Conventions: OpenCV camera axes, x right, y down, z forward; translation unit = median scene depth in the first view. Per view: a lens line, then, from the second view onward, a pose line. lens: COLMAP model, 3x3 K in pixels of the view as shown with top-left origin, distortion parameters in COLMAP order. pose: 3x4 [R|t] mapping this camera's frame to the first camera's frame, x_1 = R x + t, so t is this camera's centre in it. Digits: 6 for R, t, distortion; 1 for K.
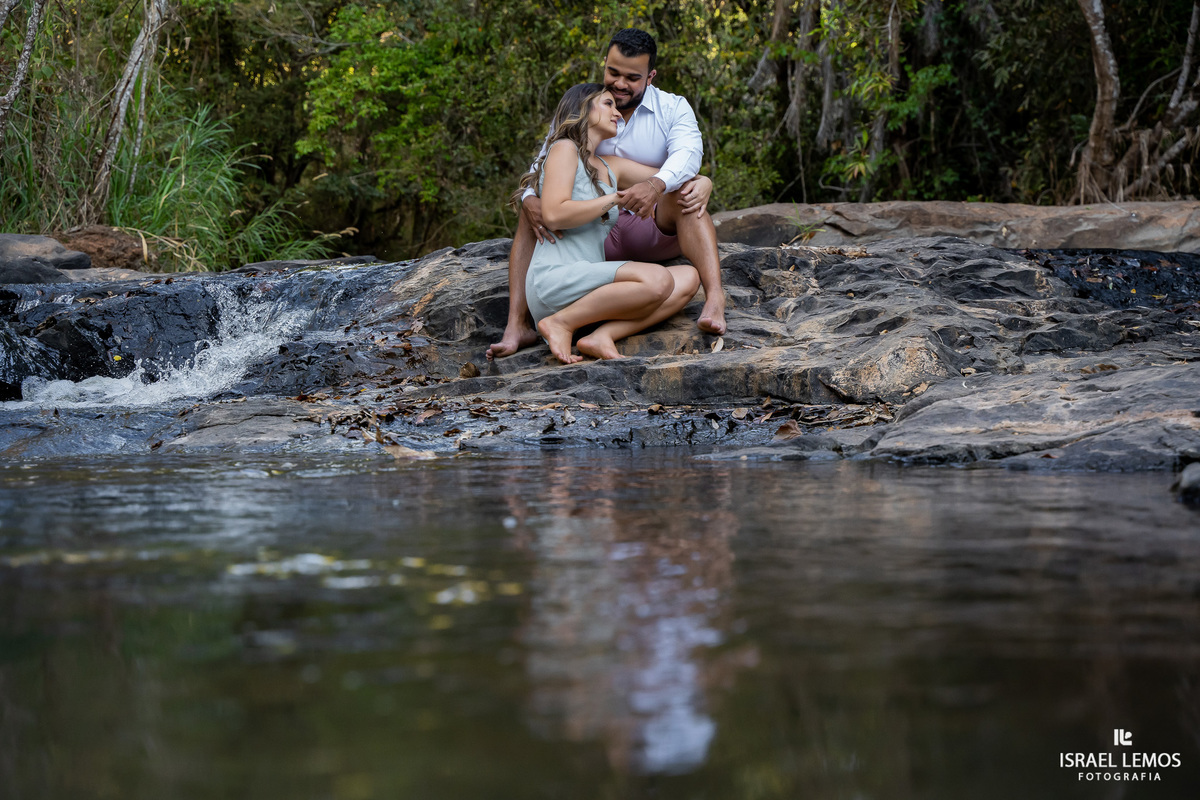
lens RADIAL K [[1757.9, 0, 600.0], [0, 1757.9, 400.0], [0, 0, 1]] dist [0.090228, 0.184153]
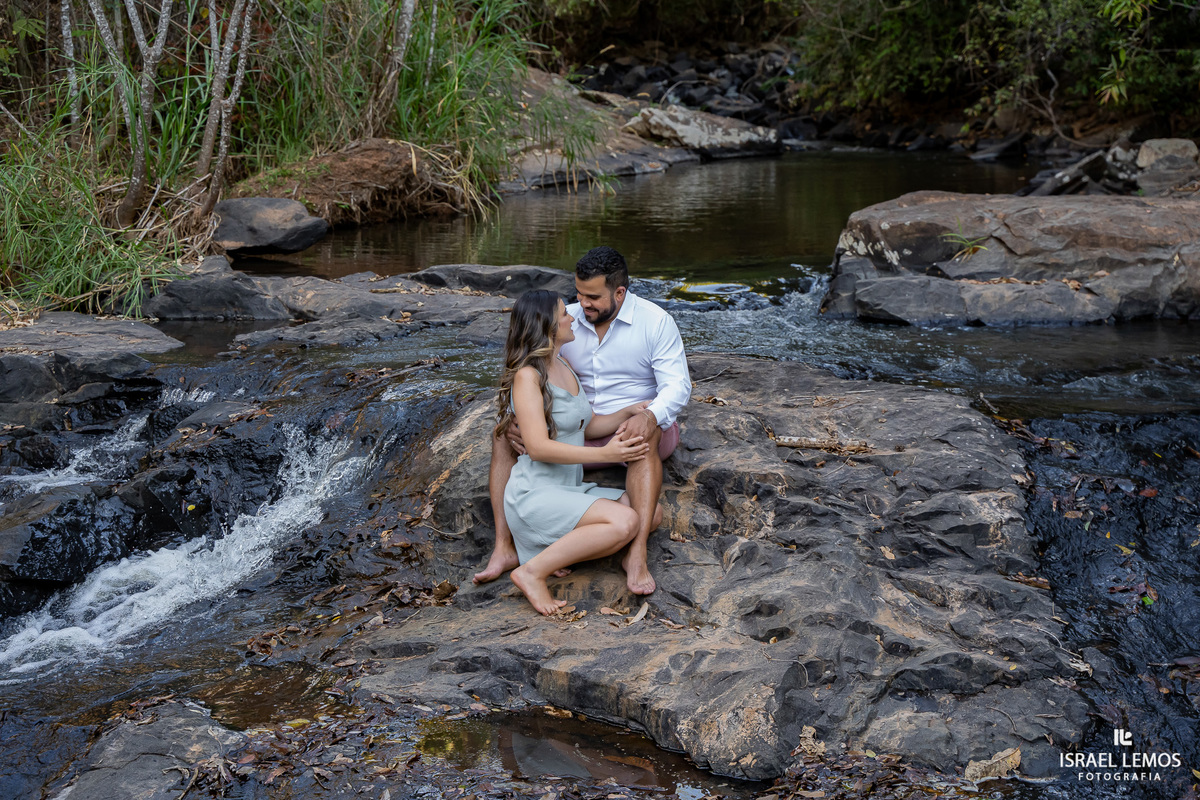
lens RADIAL K [[1728.2, 0, 600.0], [0, 1728.2, 400.0], [0, 0, 1]] dist [0.082485, 0.158913]
pose [[0.967442, 0.037297, -0.250329, 0.255707], [0.009009, 0.983381, 0.181331, -0.295033], [0.252931, -0.177683, 0.951028, 0.036480]]
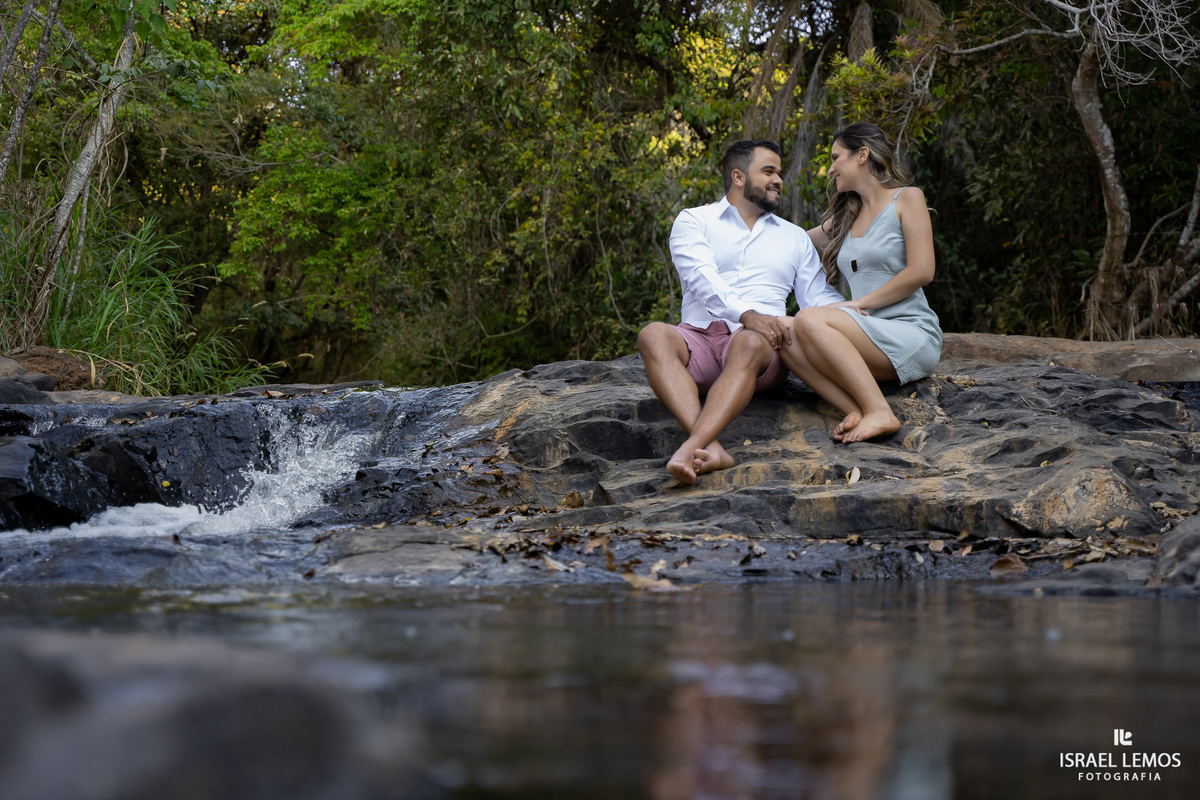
lens RADIAL K [[1858.2, 0, 605.0], [0, 1858.2, 400.2], [0, 0, 1]] dist [0.124716, 0.148192]
pose [[0.998154, 0.015209, 0.058796, -0.106690], [-0.010562, 0.996855, -0.078545, 0.006961], [-0.059806, 0.077779, 0.995175, 0.022610]]
